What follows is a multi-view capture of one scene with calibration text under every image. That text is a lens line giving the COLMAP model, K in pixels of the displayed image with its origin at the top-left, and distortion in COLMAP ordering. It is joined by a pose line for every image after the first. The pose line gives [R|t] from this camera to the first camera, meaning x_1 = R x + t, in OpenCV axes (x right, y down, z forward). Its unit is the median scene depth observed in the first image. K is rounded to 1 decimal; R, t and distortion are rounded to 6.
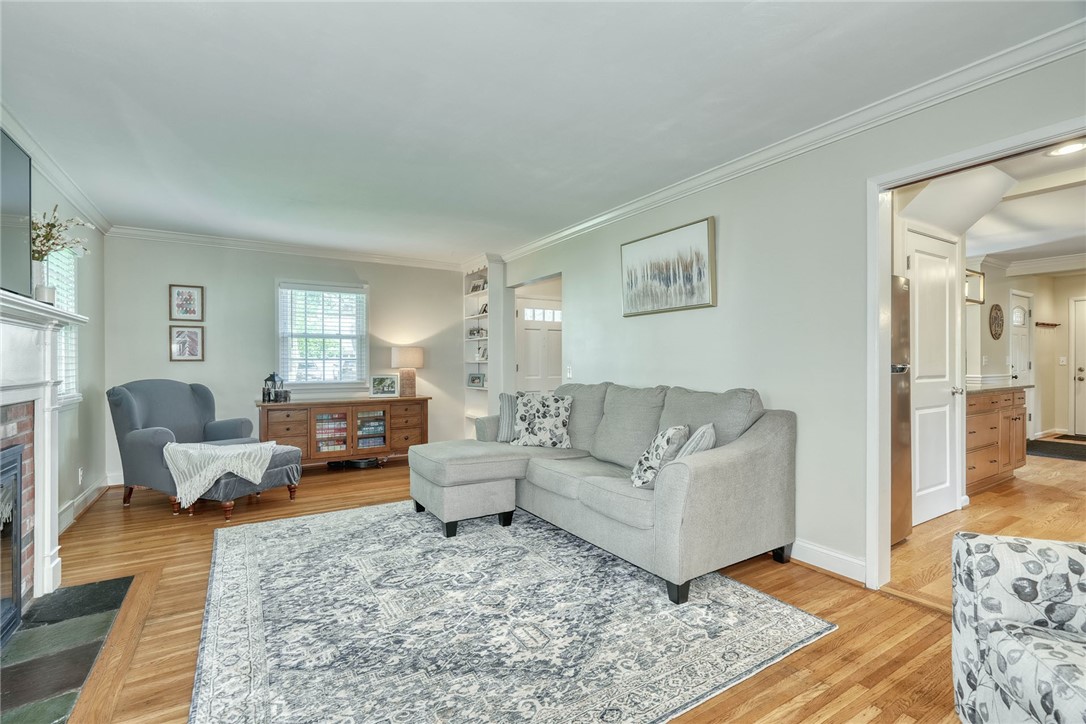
lens RADIAL K [[497.1, 0, 543.0], [0, 497.1, 362.0], [0, 0, 1]] dist [-0.001284, -0.000280]
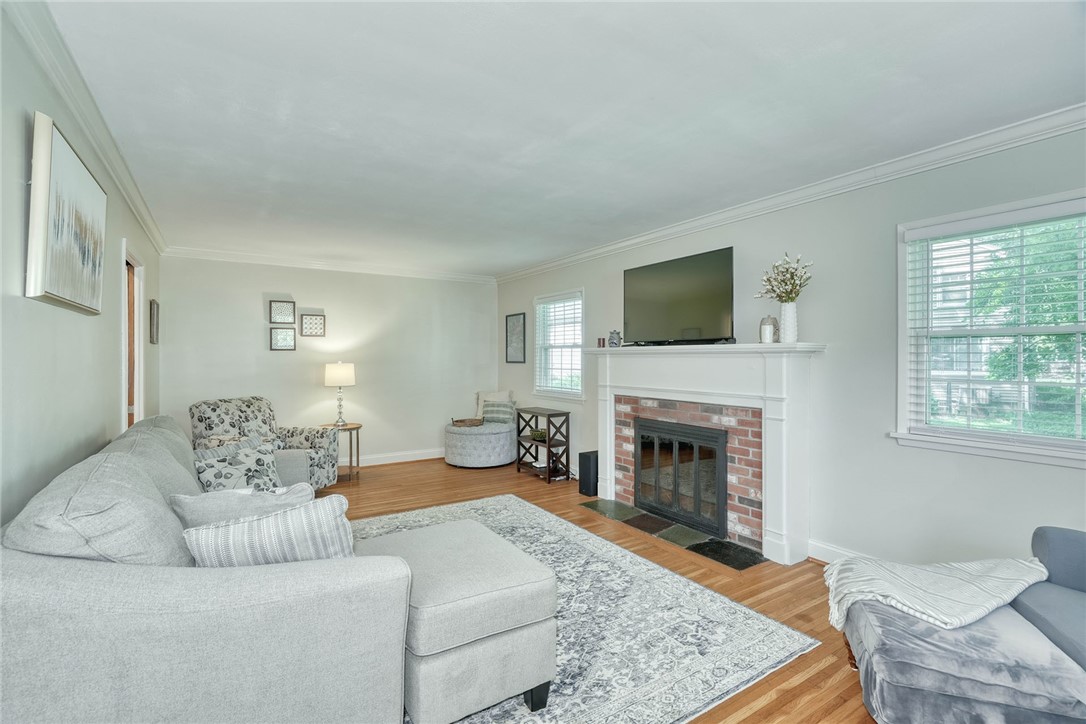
lens RADIAL K [[497.1, 0, 543.0], [0, 497.1, 362.0], [0, 0, 1]] dist [-0.001284, -0.000280]
pose [[-0.999927, 0.002128, -0.011891, -0.361364], [0.002062, 0.999982, 0.005624, -0.054308], [0.011902, 0.005599, -0.999913, 2.132907]]
